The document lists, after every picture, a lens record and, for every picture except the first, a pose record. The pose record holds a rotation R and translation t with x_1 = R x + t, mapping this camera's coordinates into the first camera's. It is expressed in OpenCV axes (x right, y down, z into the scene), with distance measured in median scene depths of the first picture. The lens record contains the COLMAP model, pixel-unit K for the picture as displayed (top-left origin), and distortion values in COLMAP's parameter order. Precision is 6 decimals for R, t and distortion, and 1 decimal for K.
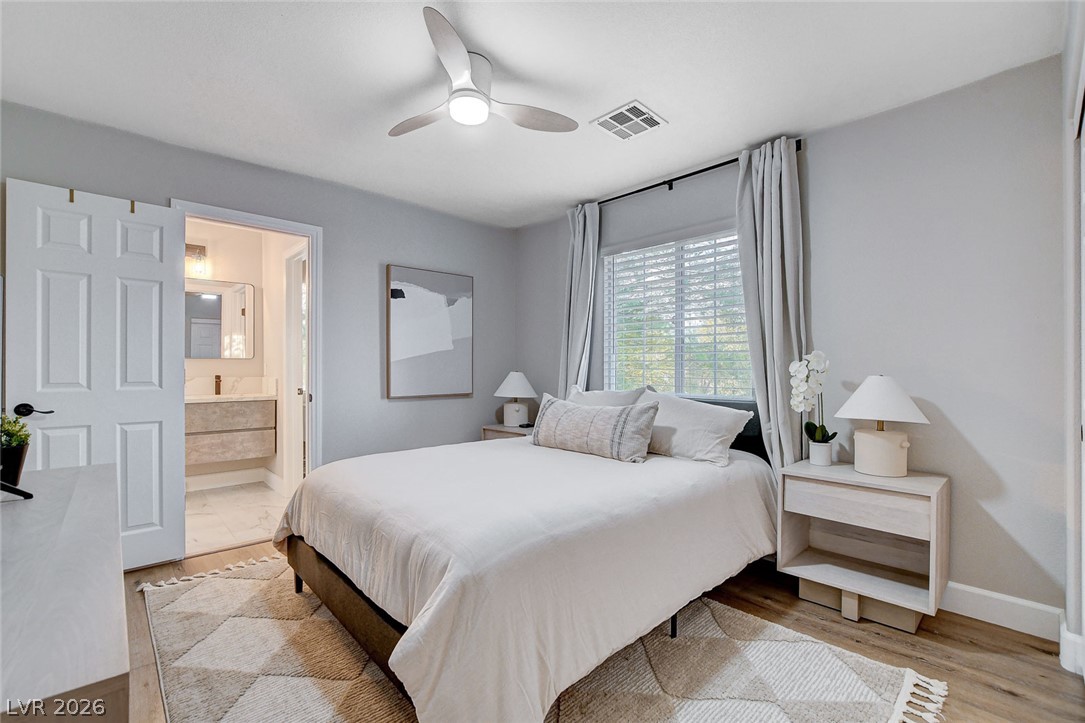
lens RADIAL K [[475.3, 0, 543.8], [0, 475.3, 363.0], [0, 0, 1]] dist [-0.024430, 0.005322]
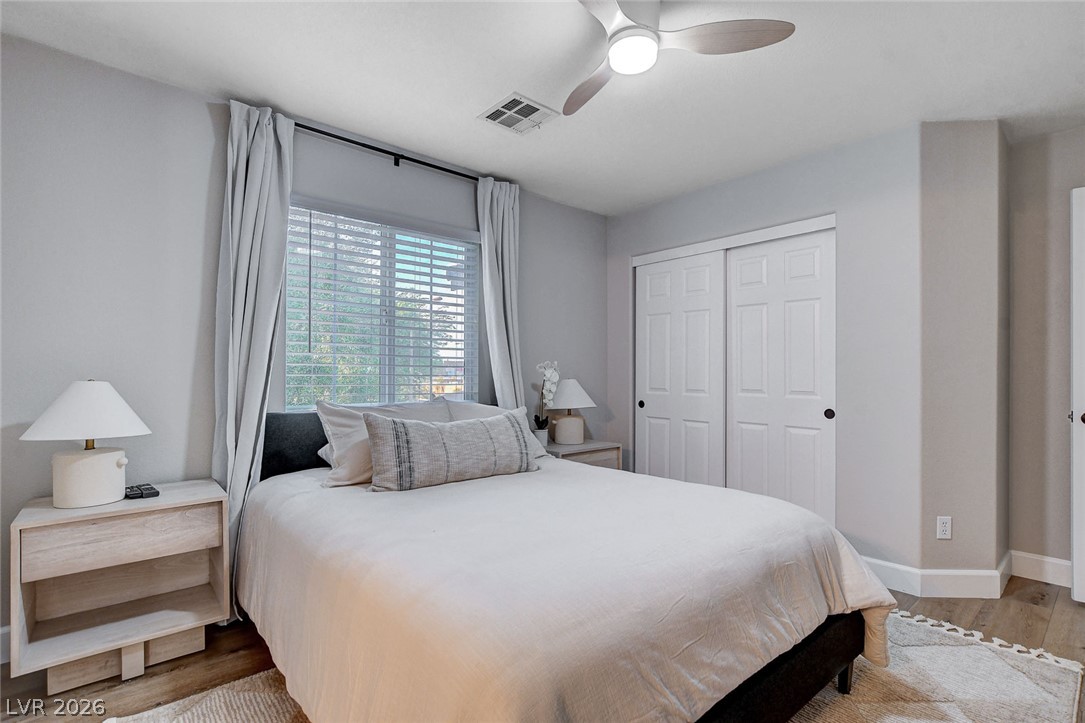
lens RADIAL K [[524.9, 0, 535.7], [0, 524.9, 370.6], [0, 0, 1]] dist [-0.017603, 0.001300]
pose [[0.027741, 0.008920, 0.999575, -0.650416], [-0.010492, 0.999908, -0.008632, 0.009461], [-0.999560, -0.010248, 0.027832, 0.703042]]
